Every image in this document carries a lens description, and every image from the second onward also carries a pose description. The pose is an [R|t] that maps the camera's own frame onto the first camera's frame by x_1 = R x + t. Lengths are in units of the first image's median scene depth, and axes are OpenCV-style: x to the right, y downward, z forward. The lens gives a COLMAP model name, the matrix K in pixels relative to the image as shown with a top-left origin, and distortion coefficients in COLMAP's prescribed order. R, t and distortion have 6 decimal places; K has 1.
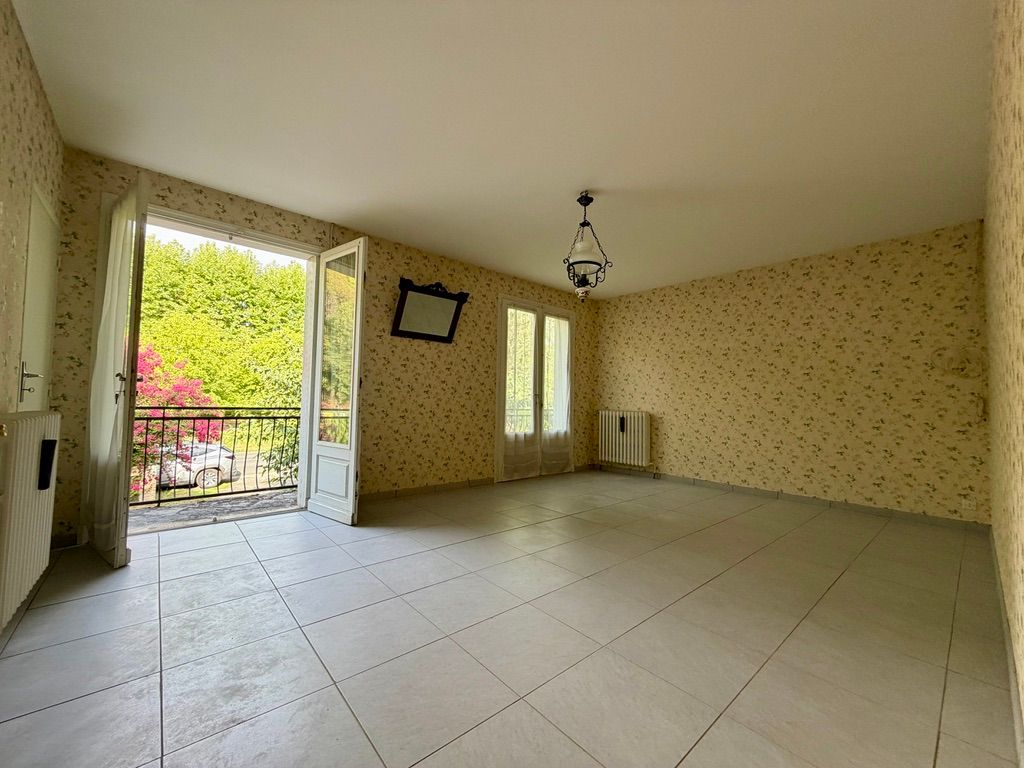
lens RADIAL K [[409.7, 0, 508.4], [0, 409.7, 384.3], [0, 0, 1]] dist [-0.000839, -0.000261]
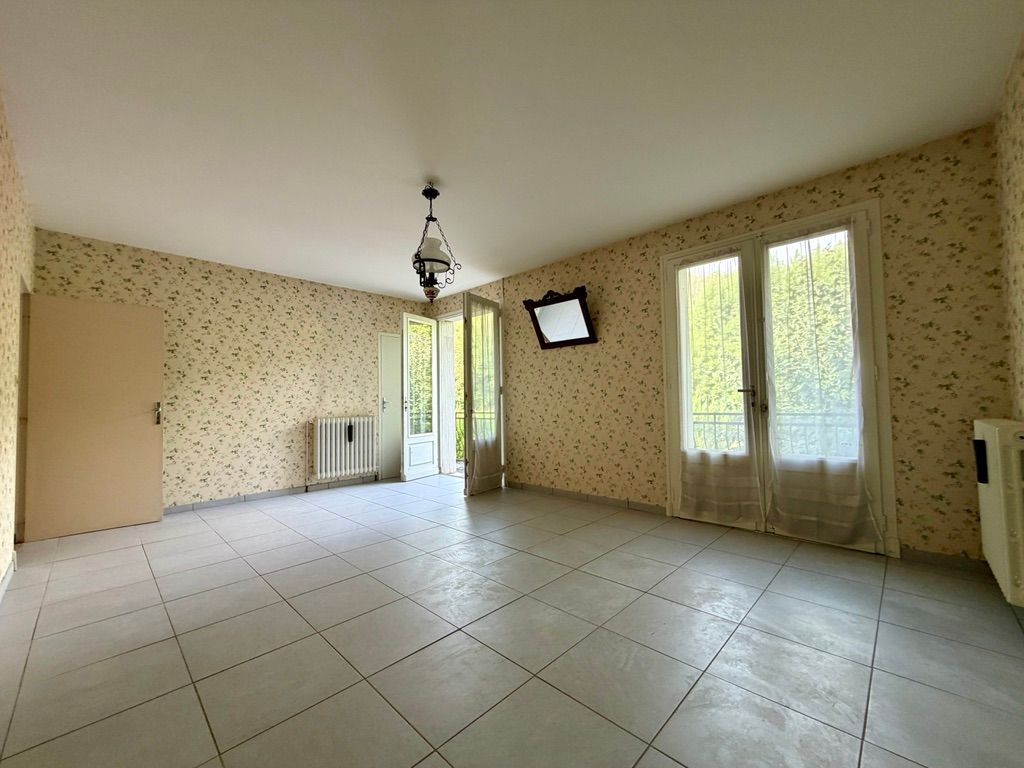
lens RADIAL K [[409.7, 0, 508.4], [0, 409.7, 384.3], [0, 0, 1]] dist [-0.000839, -0.000261]
pose [[0.072558, -0.068639, -0.995000, 0.756732], [0.062323, 0.995991, -0.064163, 0.040207], [0.995415, -0.057356, 0.076545, 0.739806]]
